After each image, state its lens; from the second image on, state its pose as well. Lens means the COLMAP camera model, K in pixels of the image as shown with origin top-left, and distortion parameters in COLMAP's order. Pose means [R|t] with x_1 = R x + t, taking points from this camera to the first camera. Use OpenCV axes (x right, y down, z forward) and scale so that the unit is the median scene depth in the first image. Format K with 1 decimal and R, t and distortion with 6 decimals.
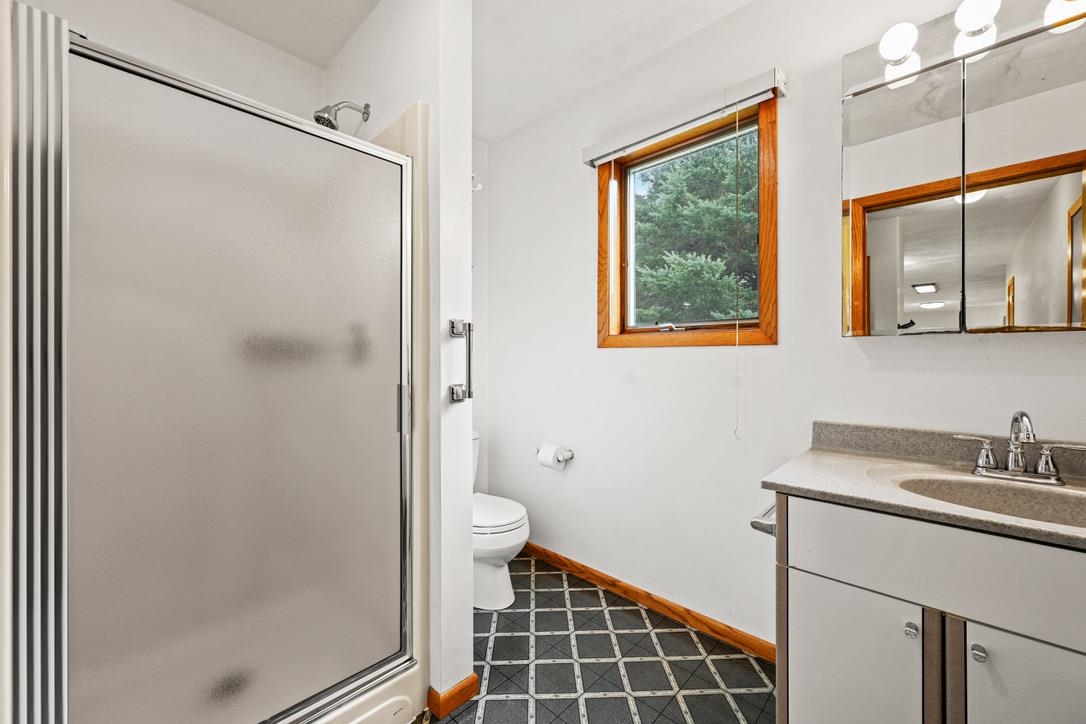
lens RADIAL K [[429.4, 0, 545.7], [0, 429.4, 362.5], [0, 0, 1]] dist [-0.000320, -0.000343]
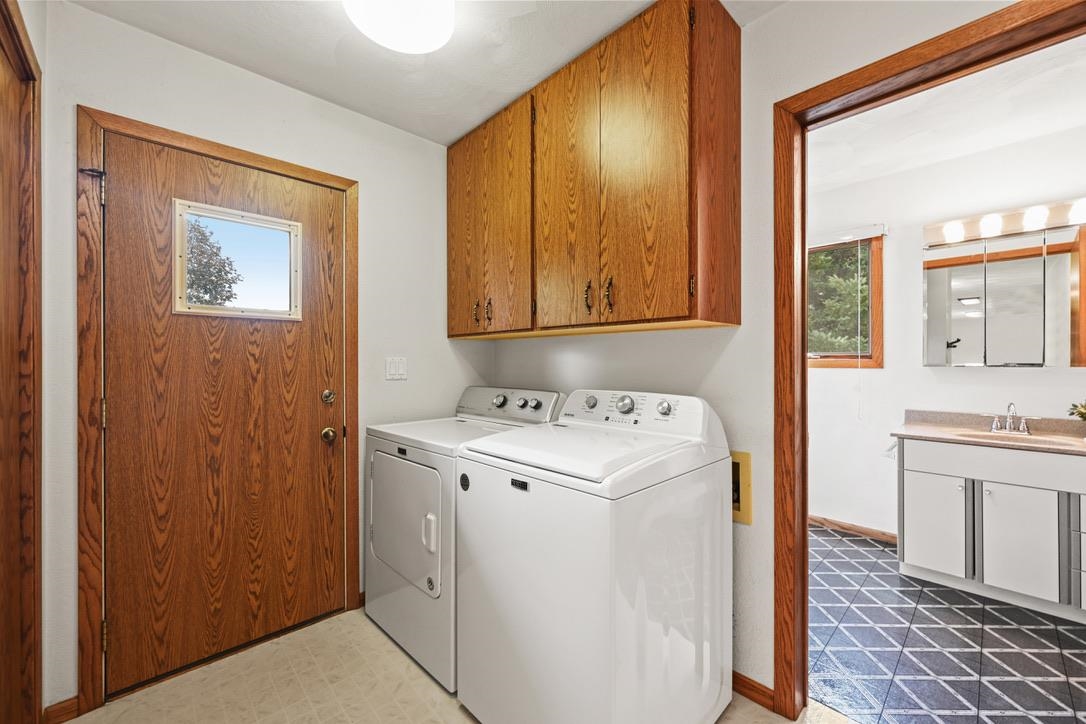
lens RADIAL K [[429.4, 0, 543.8], [0, 429.4, 361.1], [0, 0, 1]] dist [-0.000320, -0.000343]
pose [[0.998158, -0.000280, -0.060661, -1.129963], [-0.000029, 0.999987, -0.005087, -0.087254], [0.060661, 0.005079, 0.998145, -1.310447]]
